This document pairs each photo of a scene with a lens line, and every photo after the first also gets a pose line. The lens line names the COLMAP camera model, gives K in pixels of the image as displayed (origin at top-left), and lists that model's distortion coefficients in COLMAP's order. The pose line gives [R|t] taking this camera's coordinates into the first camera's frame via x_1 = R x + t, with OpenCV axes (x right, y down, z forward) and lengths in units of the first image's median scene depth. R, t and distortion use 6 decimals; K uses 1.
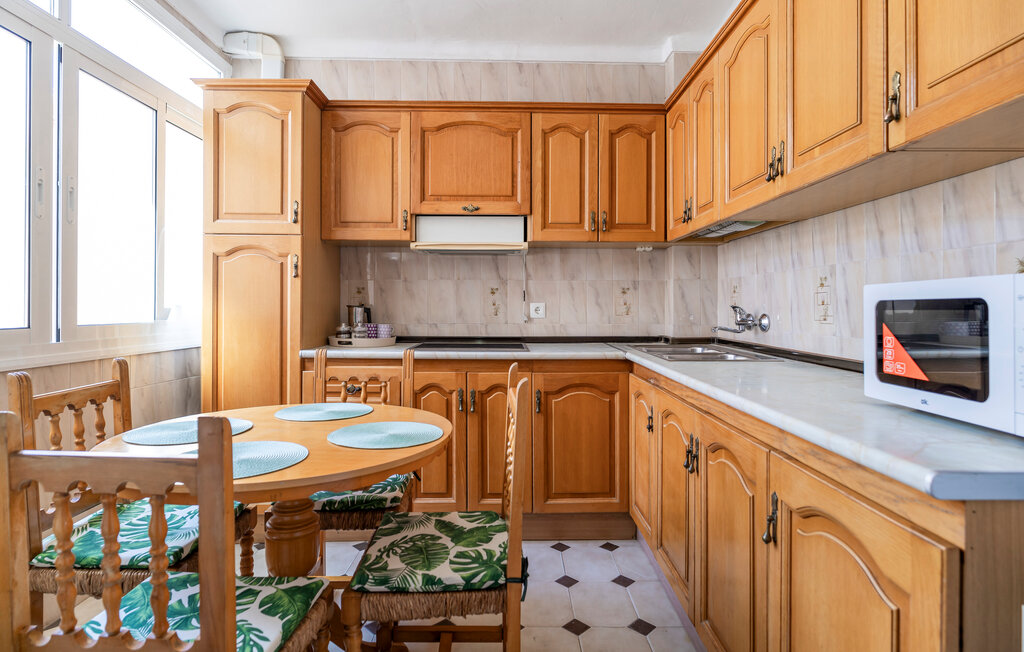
lens RADIAL K [[527.8, 0, 514.6], [0, 527.8, 304.7], [0, 0, 1]] dist [-0.022429, -0.000312]
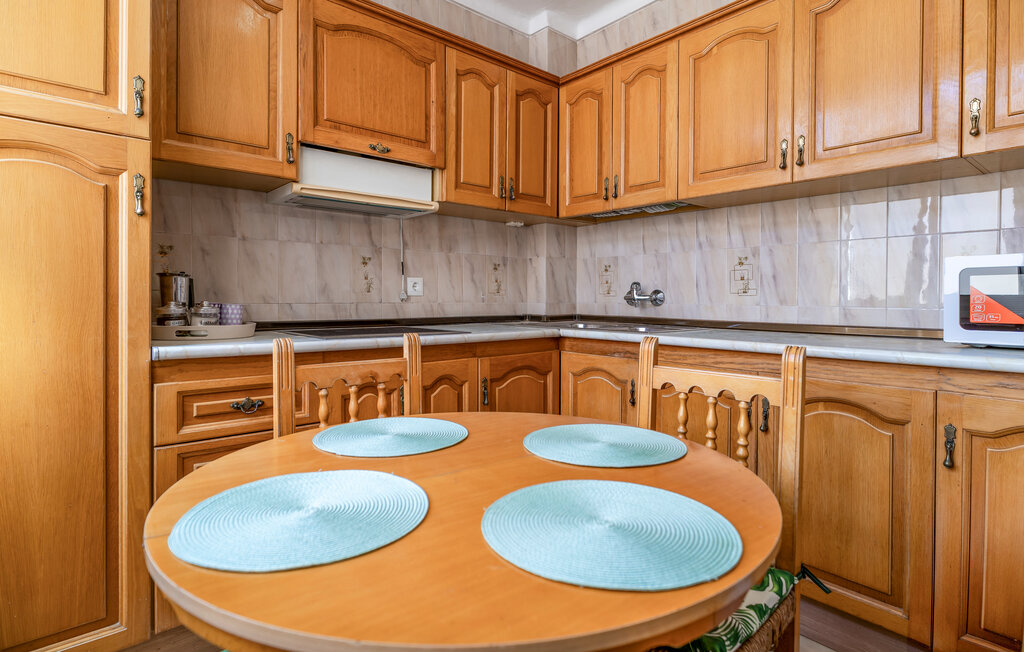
lens RADIAL K [[527.8, 0, 514.6], [0, 527.8, 304.7], [0, 0, 1]] dist [-0.022429, -0.000312]
pose [[0.767238, -0.008322, 0.641308, -0.414714], [-0.004530, 0.999821, 0.018395, 0.026159], [-0.641346, -0.017019, 0.767063, 0.291513]]
